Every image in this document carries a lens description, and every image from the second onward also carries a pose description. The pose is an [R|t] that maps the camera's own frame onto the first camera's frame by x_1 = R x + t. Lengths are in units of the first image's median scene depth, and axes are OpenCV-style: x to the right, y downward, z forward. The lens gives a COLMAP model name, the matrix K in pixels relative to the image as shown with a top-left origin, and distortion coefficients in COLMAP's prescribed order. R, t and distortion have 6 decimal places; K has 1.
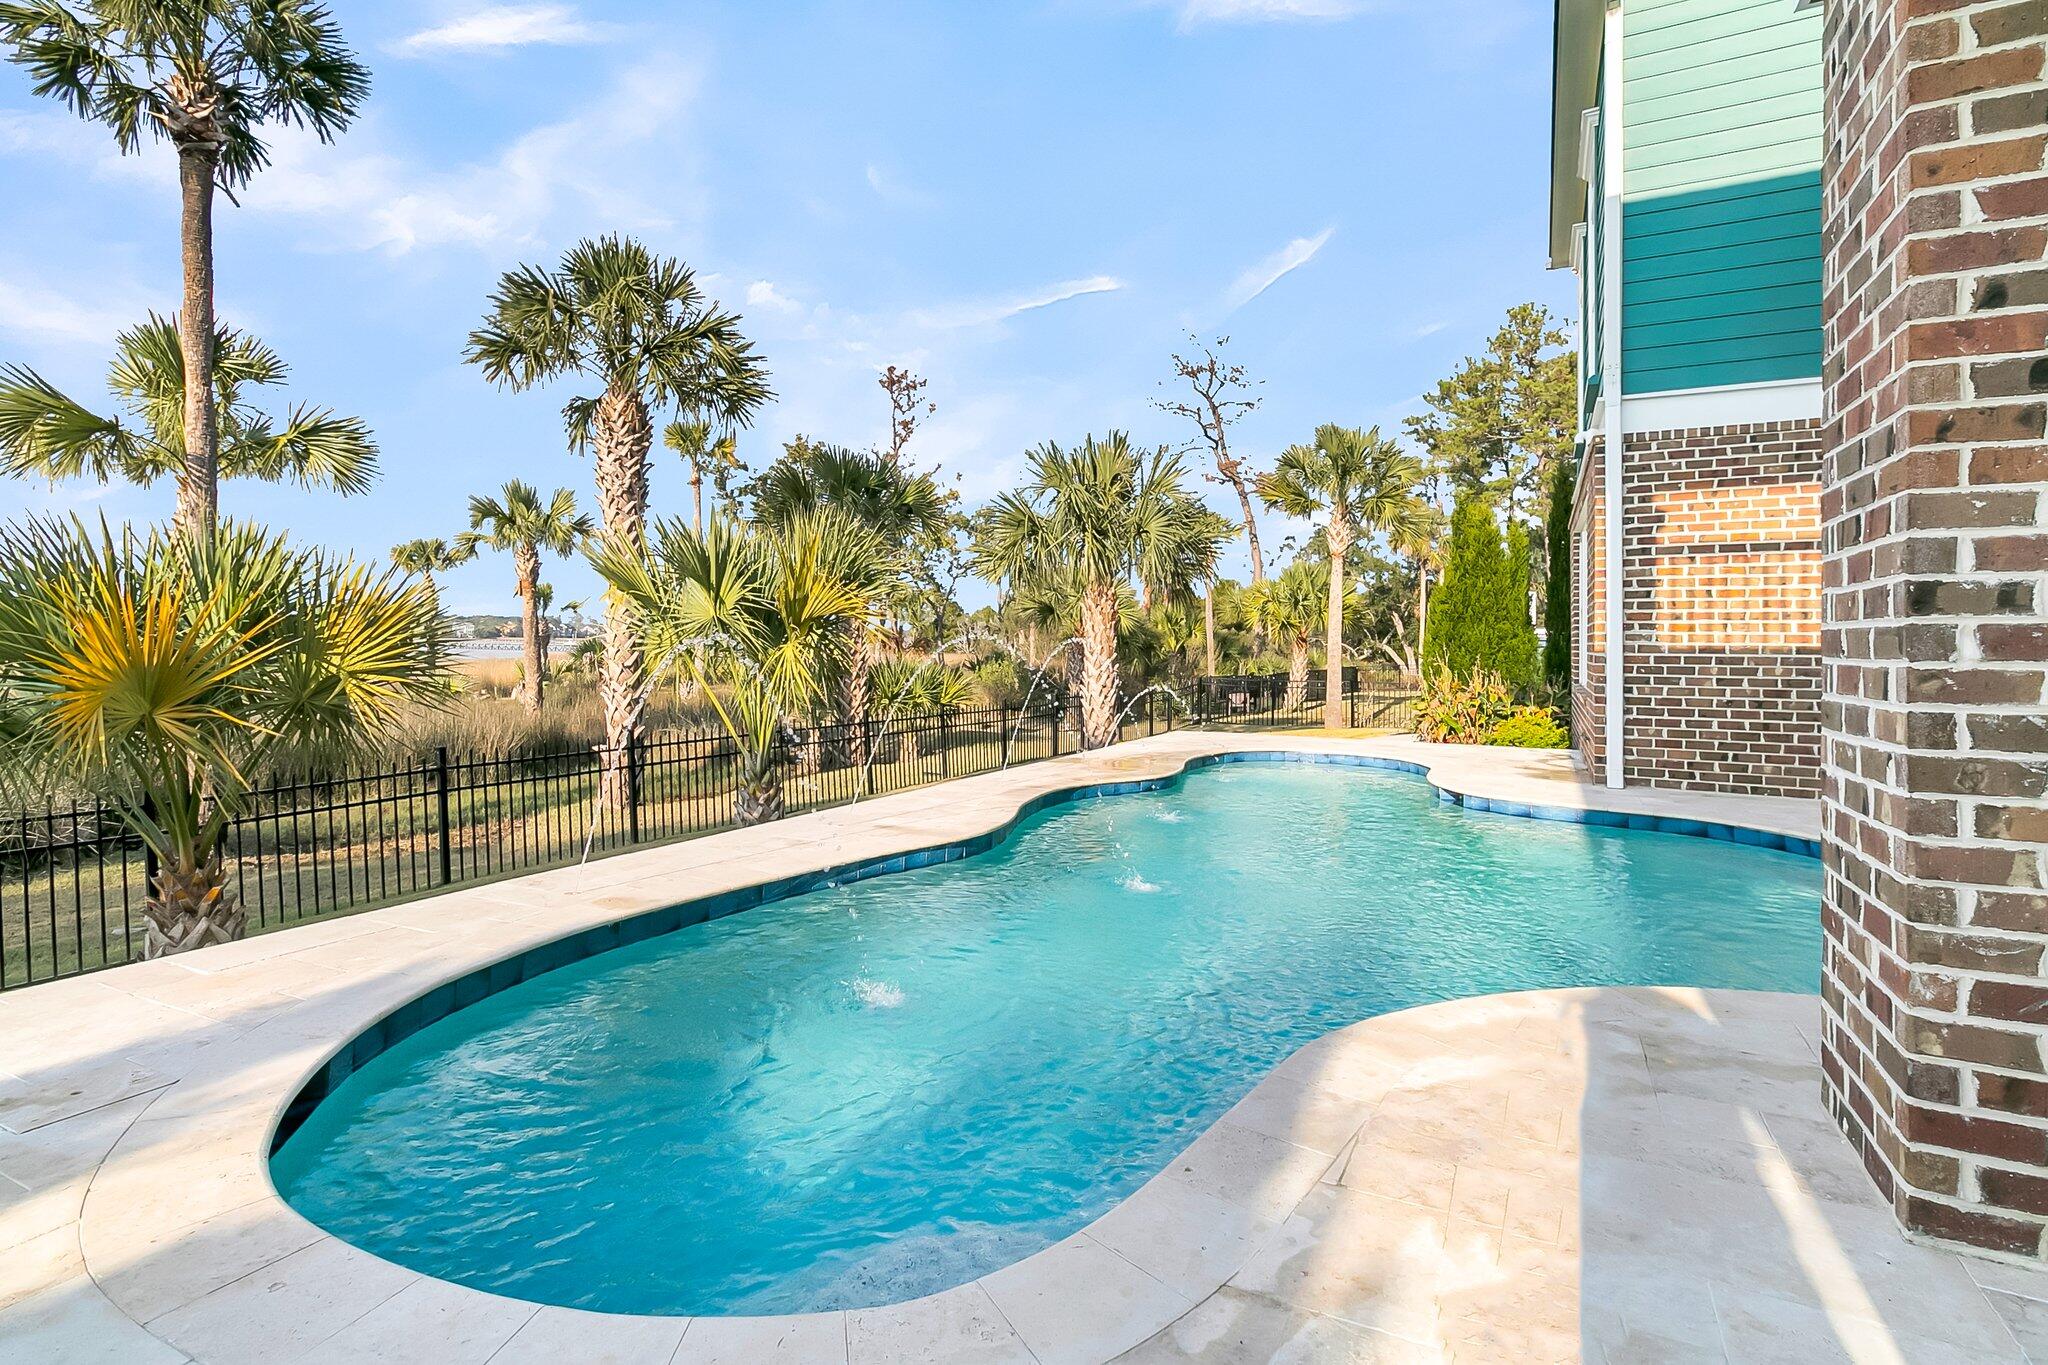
lens RADIAL K [[984.8, 0, 1026.9], [0, 984.8, 650.1], [0, 0, 1]] dist [-0.002107, -0.000583]
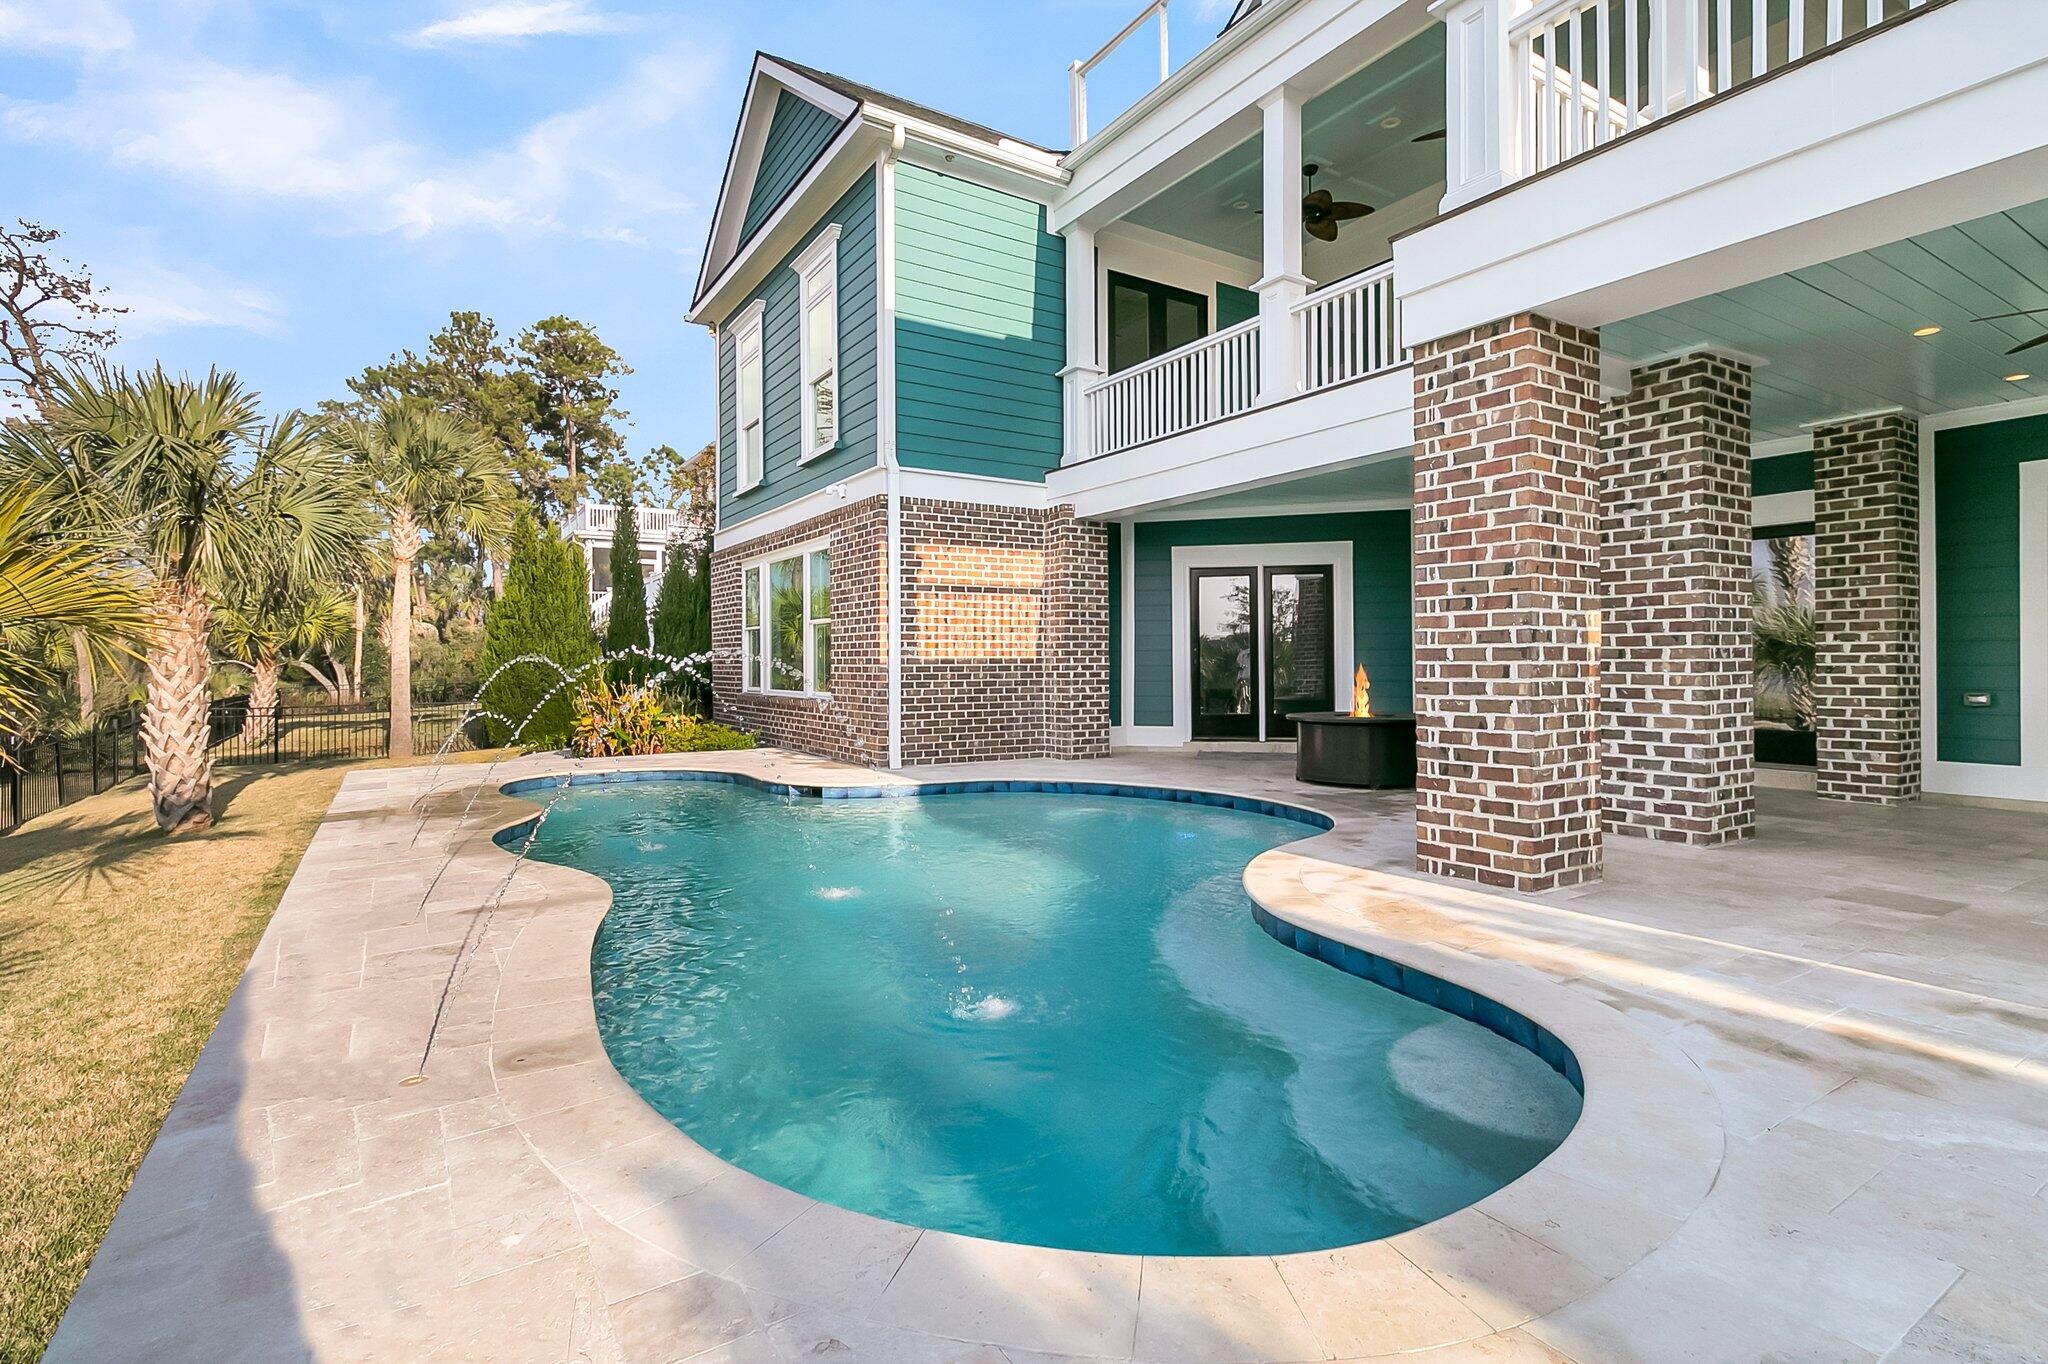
lens RADIAL K [[984.8, 0, 1029.7], [0, 984.8, 673.1], [0, 0, 1]] dist [-0.002107, -0.000583]
pose [[0.491036, -0.020363, 0.870901, -0.459066], [0.013850, 0.999783, 0.015567, -0.003730], [-0.871029, 0.004418, 0.491211, 0.215768]]
